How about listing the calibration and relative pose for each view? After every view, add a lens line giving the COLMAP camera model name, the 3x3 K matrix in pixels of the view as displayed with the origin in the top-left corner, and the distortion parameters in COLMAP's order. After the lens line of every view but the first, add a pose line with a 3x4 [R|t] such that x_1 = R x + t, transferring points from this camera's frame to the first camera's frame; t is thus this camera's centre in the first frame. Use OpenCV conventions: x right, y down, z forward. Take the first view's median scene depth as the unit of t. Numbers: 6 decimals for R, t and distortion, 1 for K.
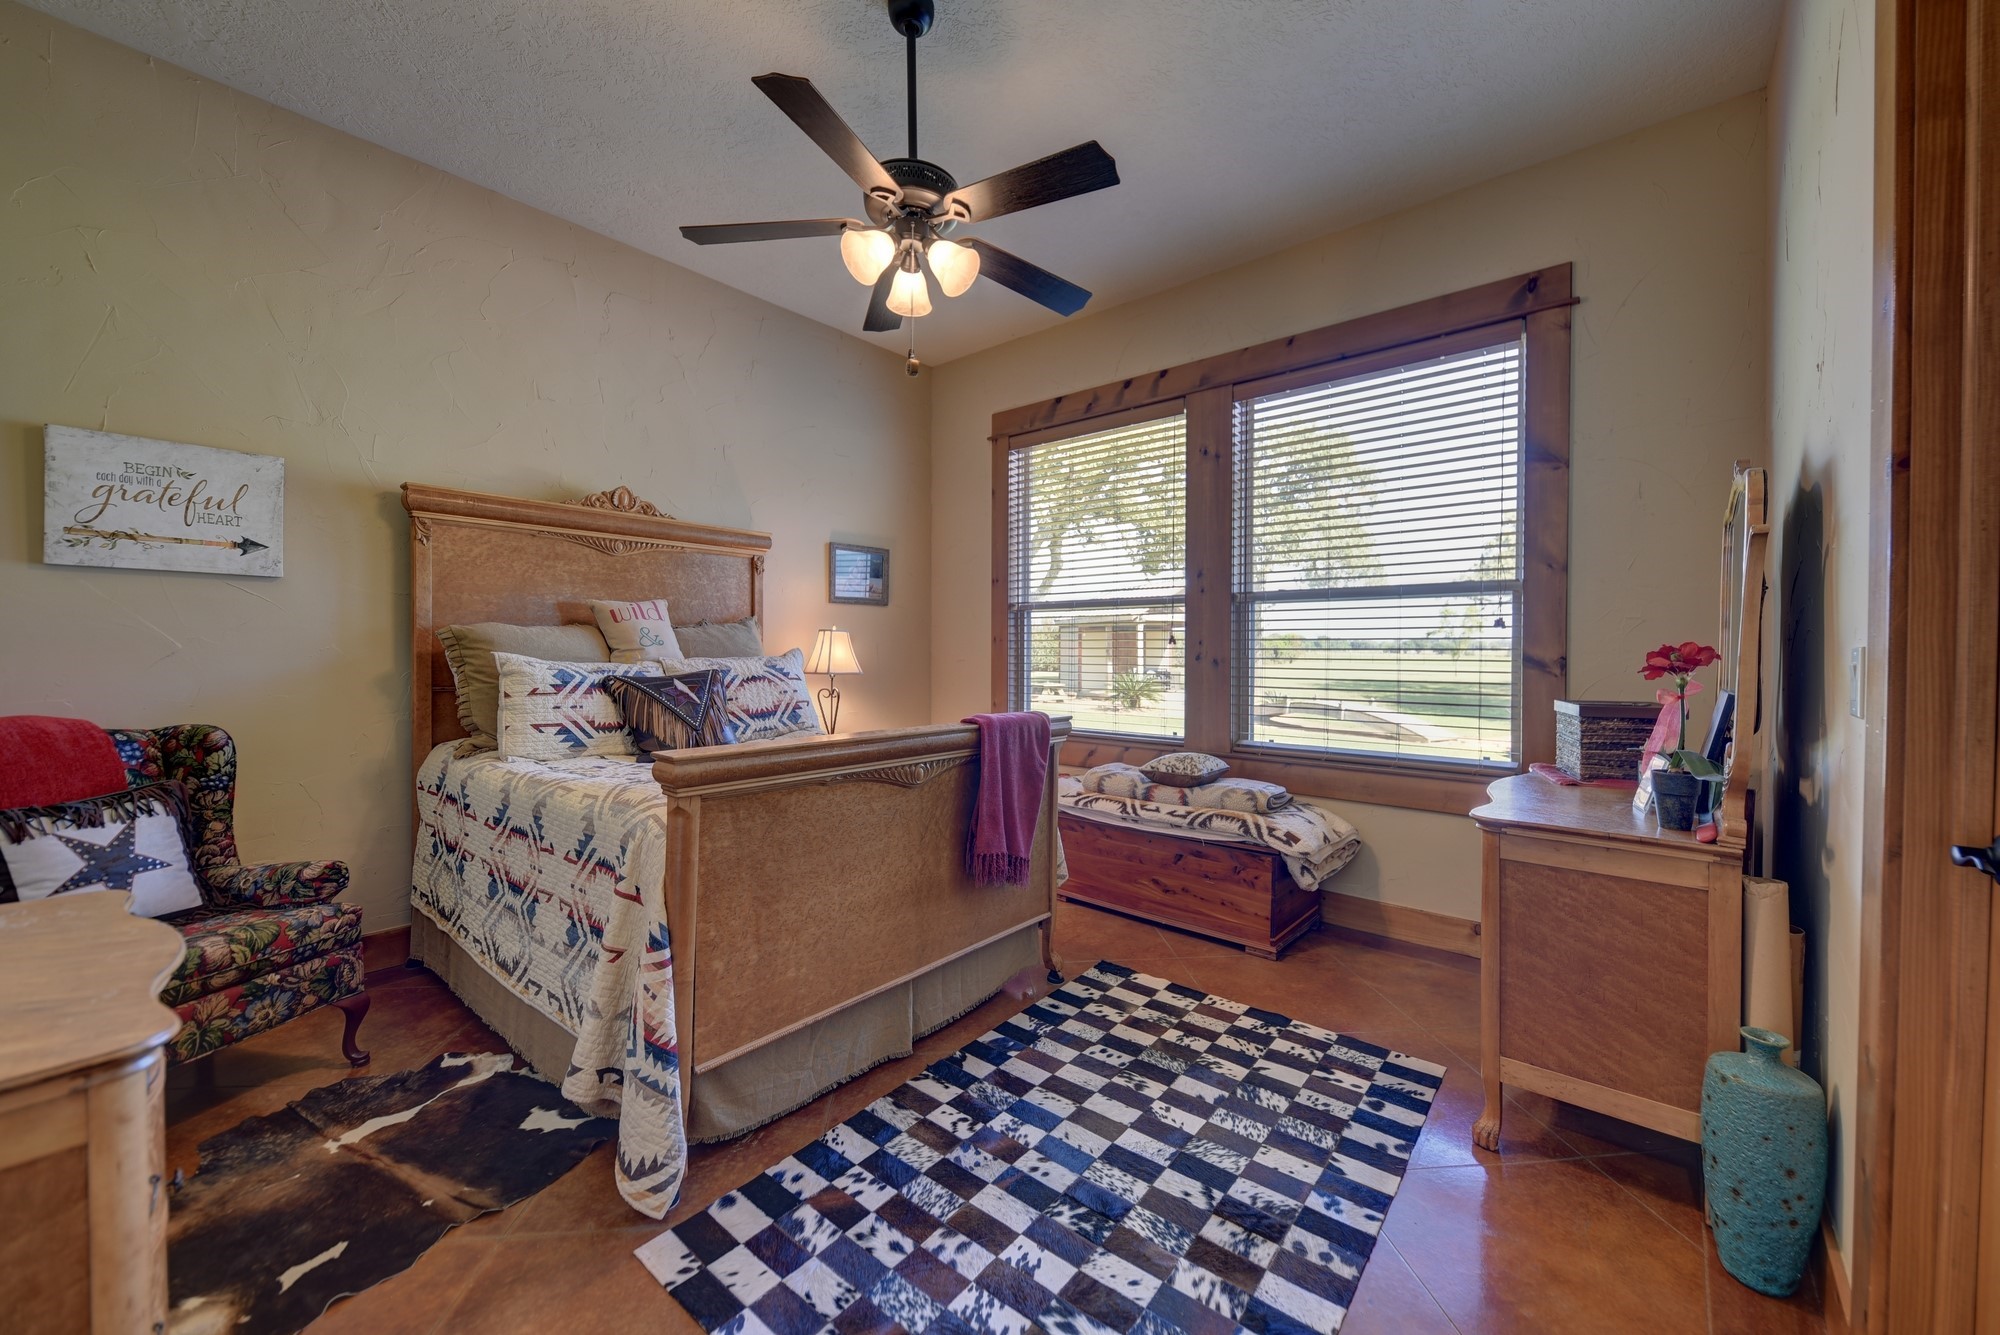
lens RADIAL K [[770.9, 0, 1015.9], [0, 770.9, 662.0], [0, 0, 1]] dist [0.010252, -0.001079]
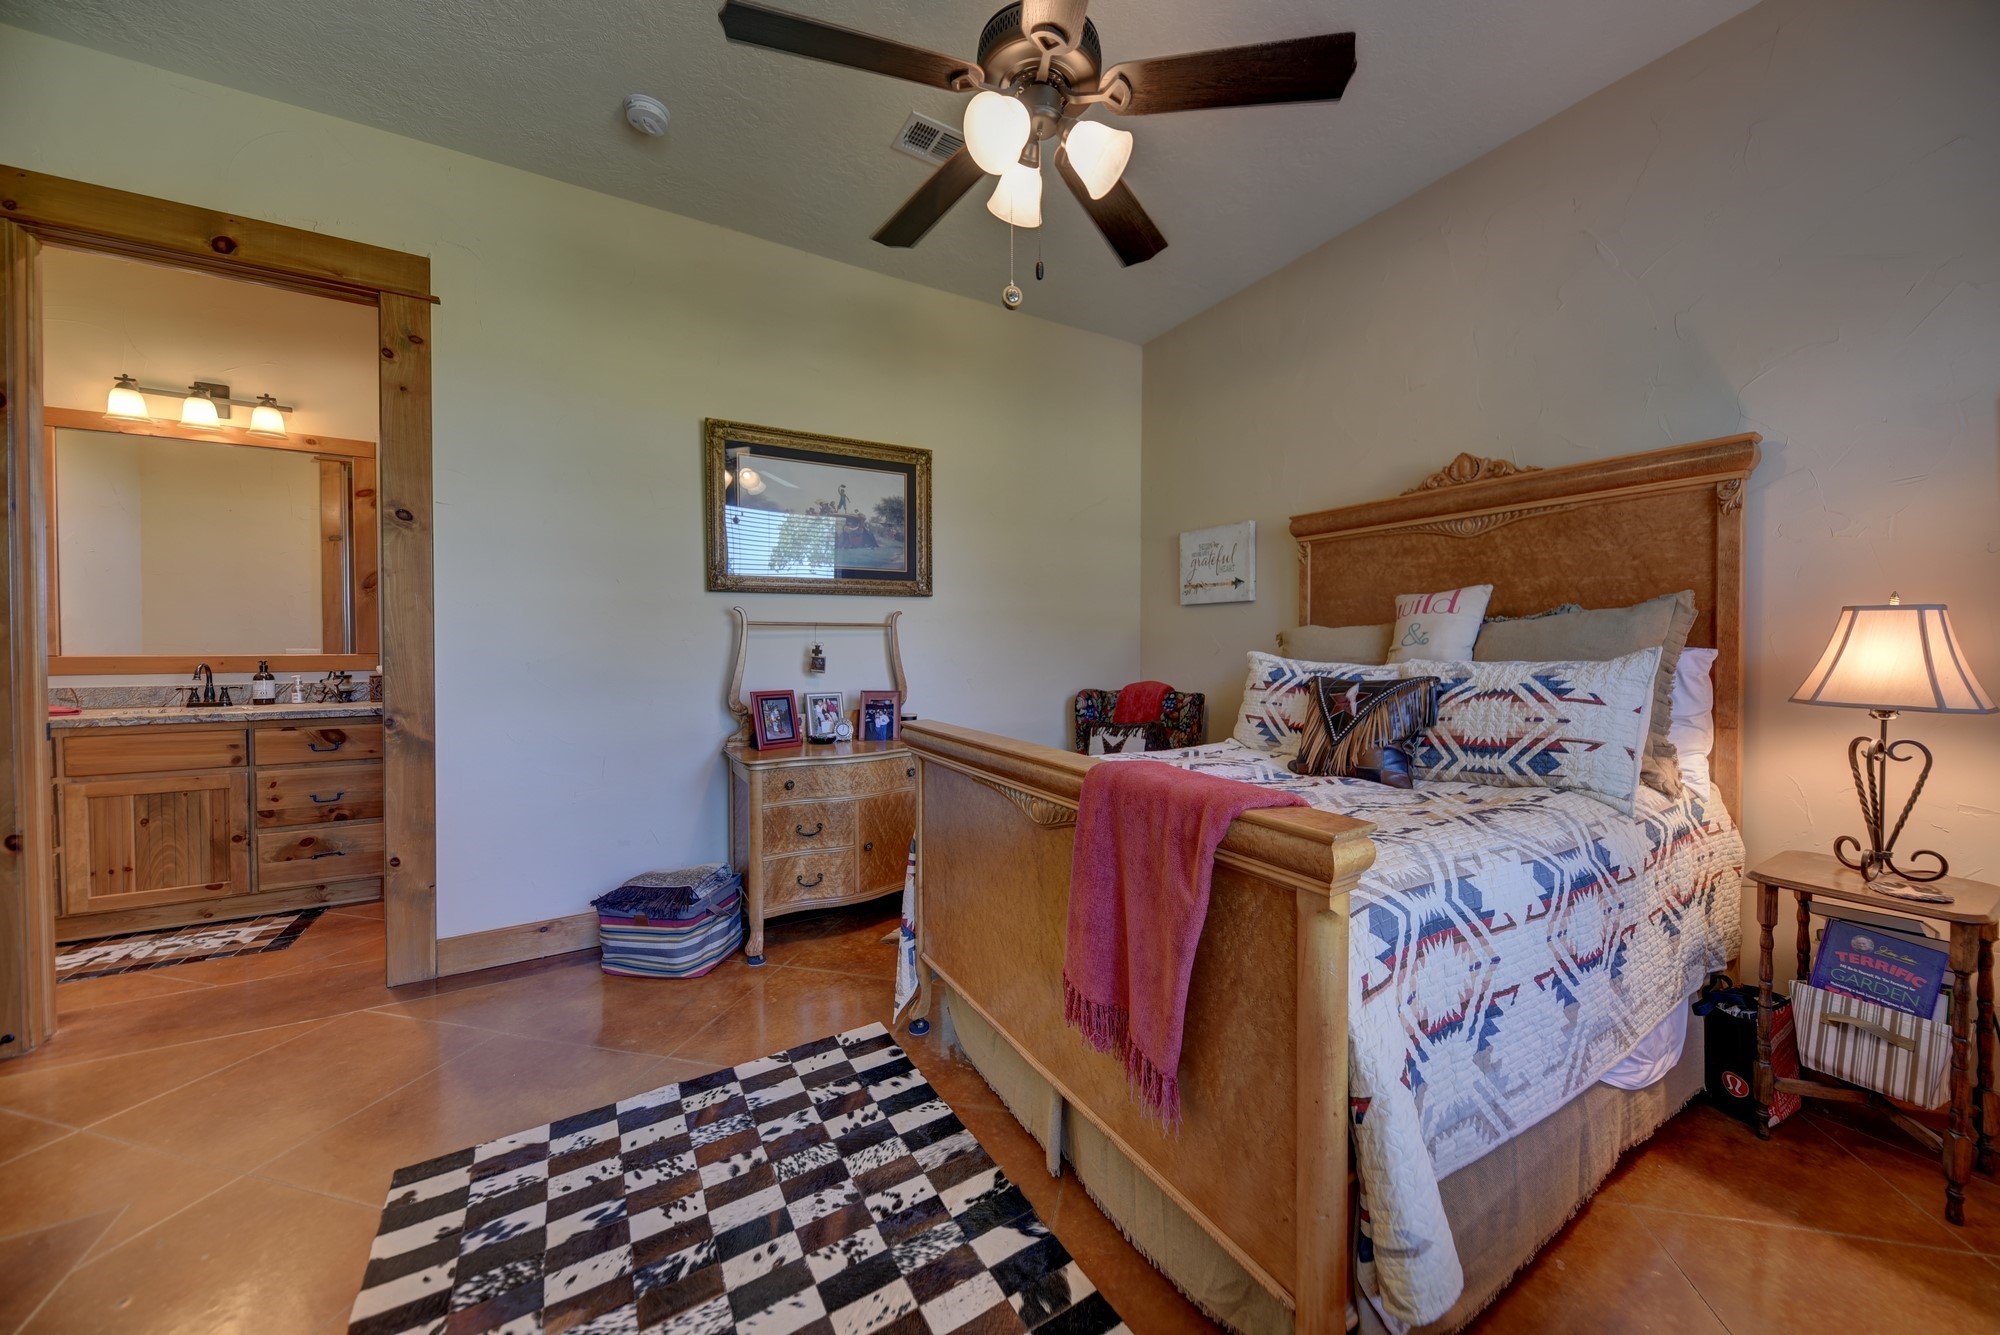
lens RADIAL K [[697.8, 0, 1034.2], [0, 697.8, 658.8], [0, 0, 1]] dist [0.005495, -0.003984]
pose [[-0.324117, 0.013268, -0.945924, 0.624383], [-0.017765, 0.999640, 0.020109, -0.023282], [0.945850, 0.023322, -0.323765, 1.434887]]
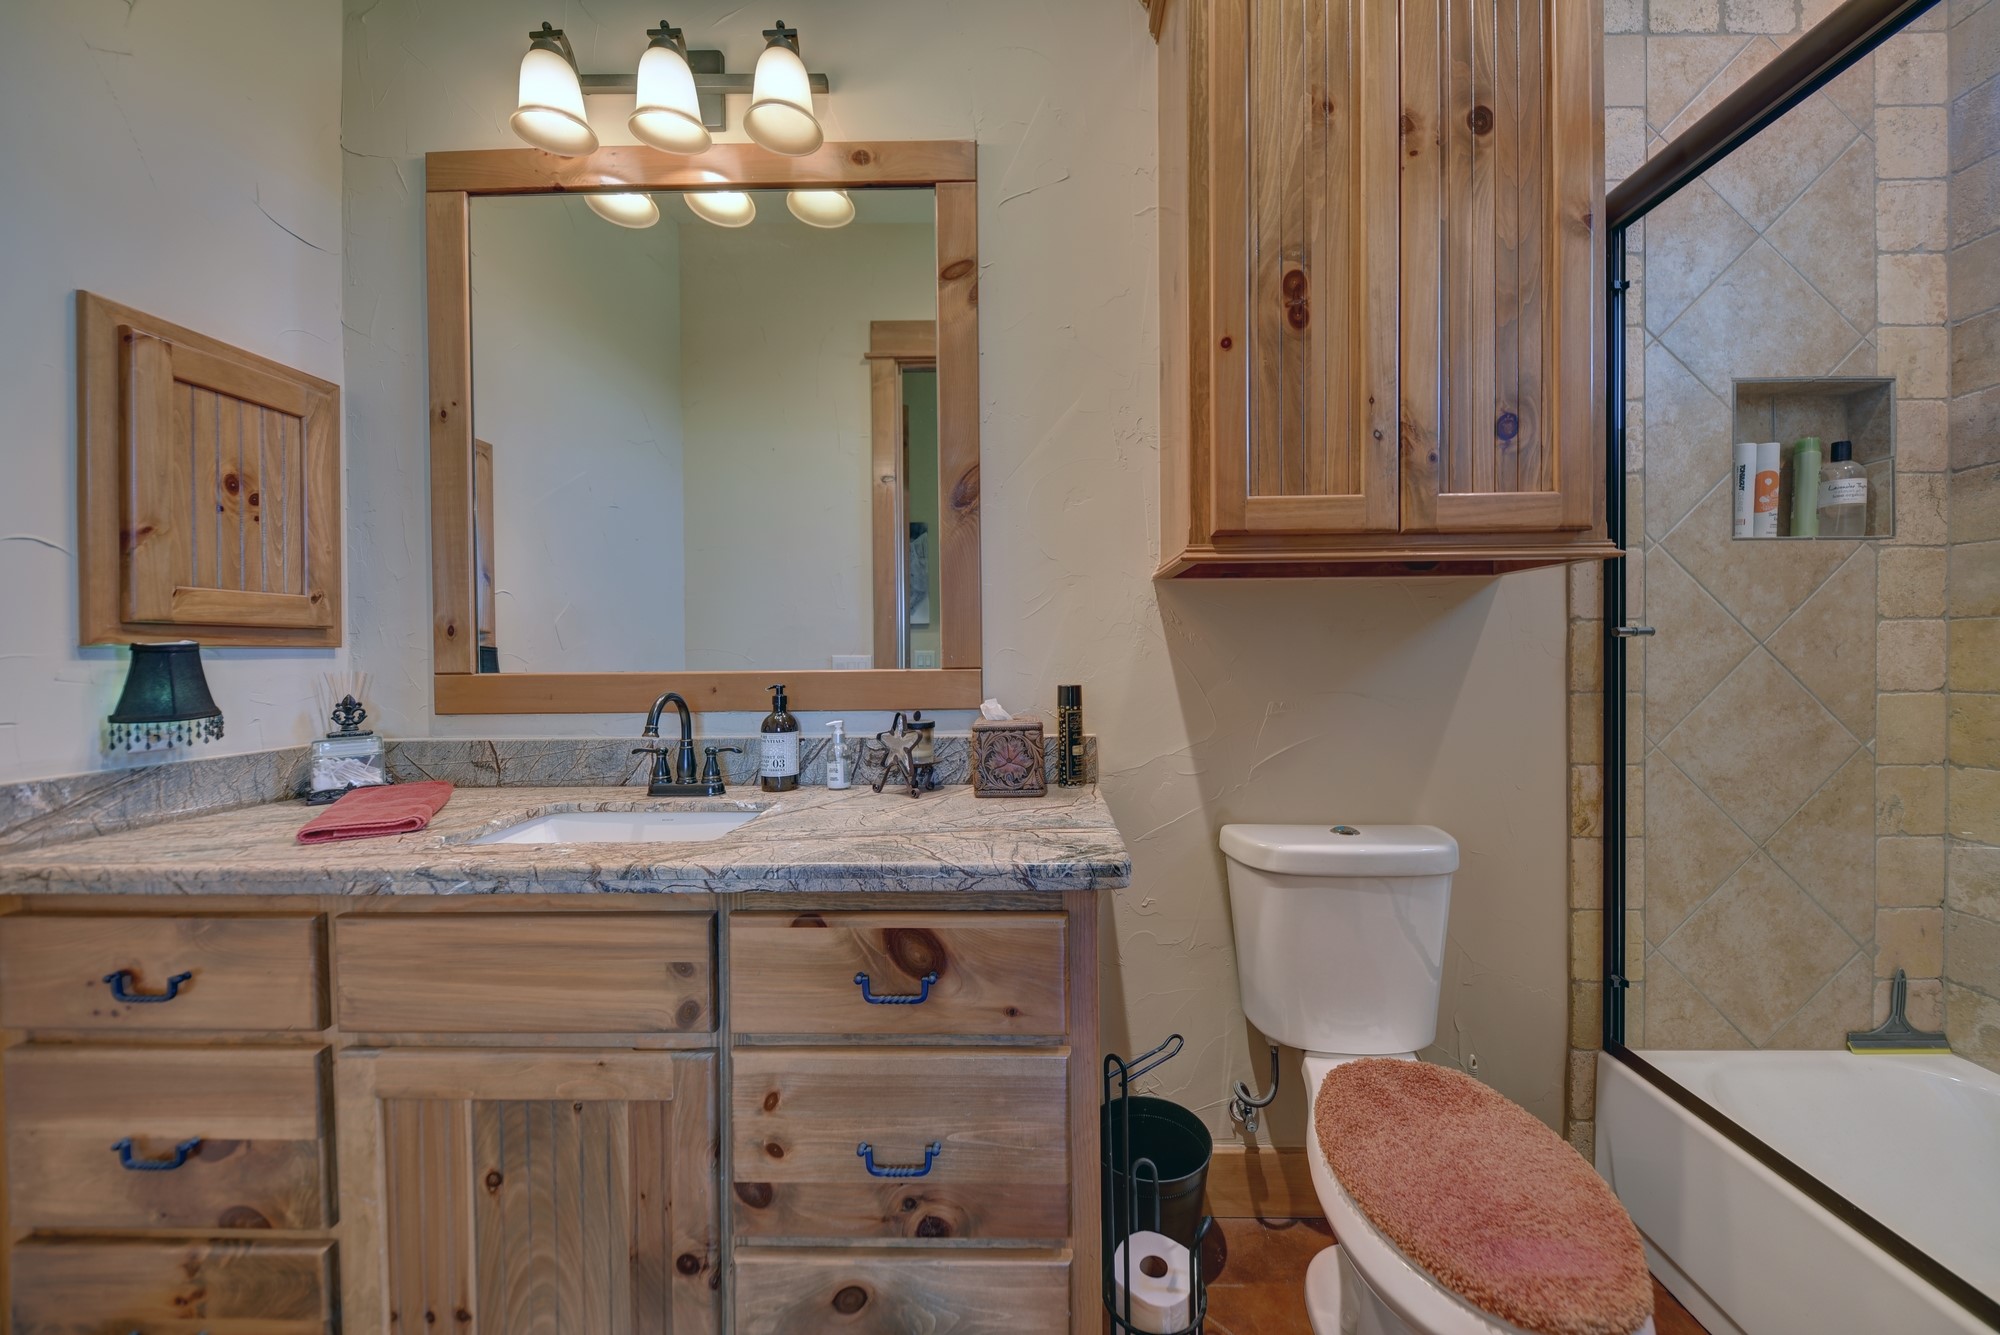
lens RADIAL K [[734.6, 0, 1016.2], [0, 734.6, 661.3], [0, 0, 1]] dist [0.009275, -0.000339]
pose [[-0.796890, 0.007188, -0.604082, 0.343643], [-0.003844, 0.999849, 0.016967, -0.009758], [0.604113, 0.015843, -0.796741, 0.833982]]
